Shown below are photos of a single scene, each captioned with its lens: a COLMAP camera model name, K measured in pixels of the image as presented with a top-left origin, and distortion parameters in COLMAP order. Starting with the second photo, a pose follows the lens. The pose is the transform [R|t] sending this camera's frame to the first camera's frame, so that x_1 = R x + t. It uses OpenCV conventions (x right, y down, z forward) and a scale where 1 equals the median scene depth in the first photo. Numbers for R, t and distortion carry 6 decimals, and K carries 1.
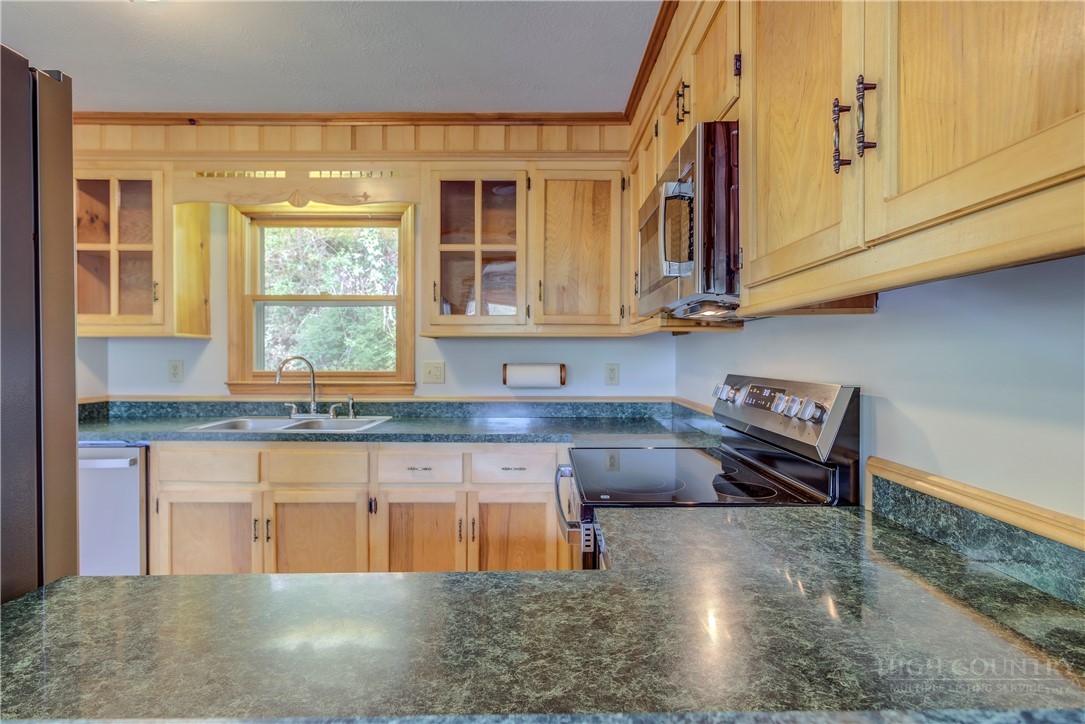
lens RADIAL K [[491.3, 0, 481.7], [0, 491.3, 362.0], [0, 0, 1]] dist [-0.016974, 0.000170]
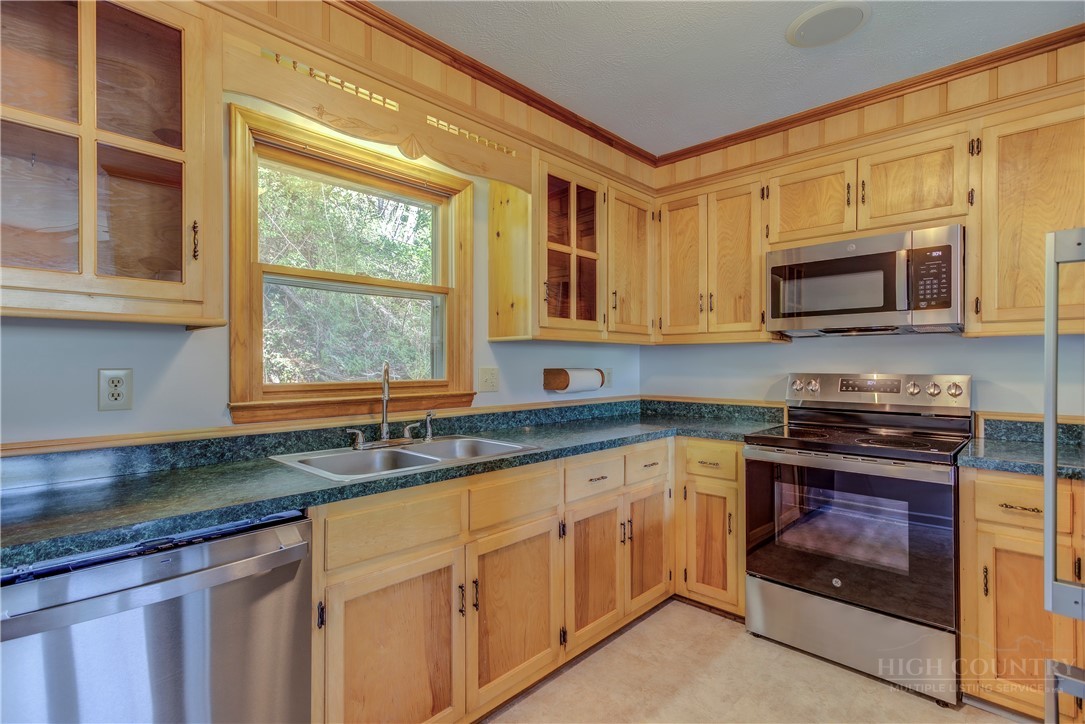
lens RADIAL K [[522.0, 0, 546.3], [0, 522.0, 365.4], [0, 0, 1]] dist [-0.000004, 0.001266]
pose [[0.695469, -0.006195, 0.718530, -0.774677], [0.006583, 0.999976, 0.002250, -0.006167], [-0.718526, 0.003166, 0.695493, 0.299456]]
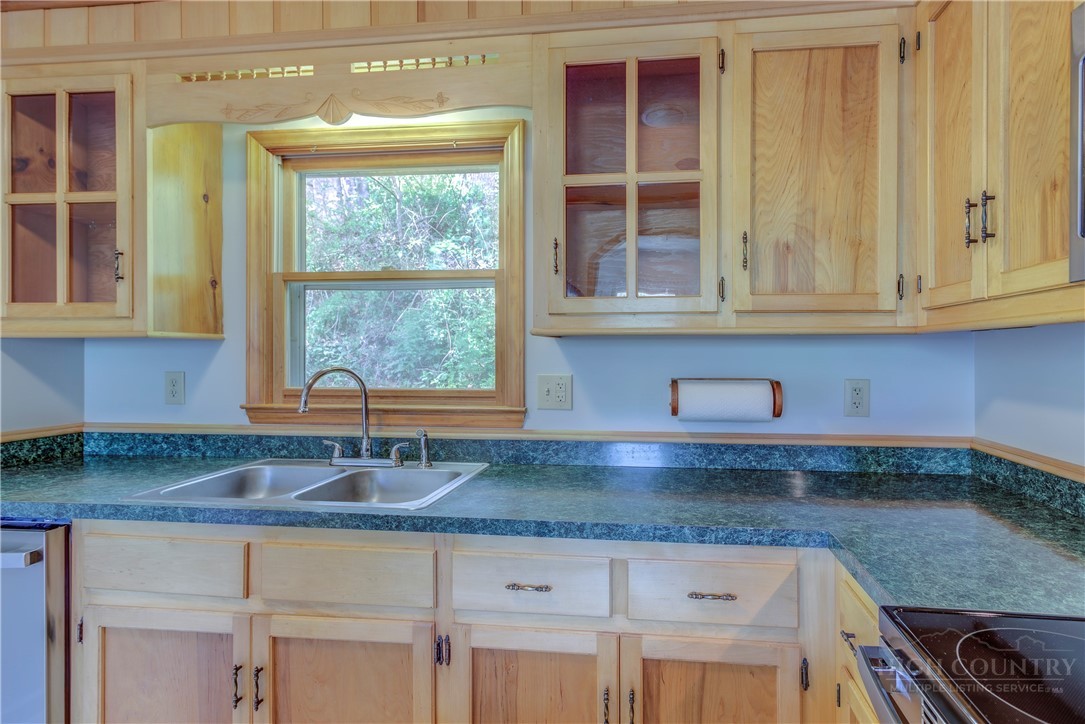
lens RADIAL K [[530.5, 0, 540.1], [0, 530.5, 358.4], [0, 0, 1]] dist [-0.000644, 0.004409]
pose [[0.992300, -0.002171, -0.123840, -0.035893], [0.001841, 0.999994, -0.002782, -0.021757], [0.123845, 0.002533, 0.992298, 0.363338]]
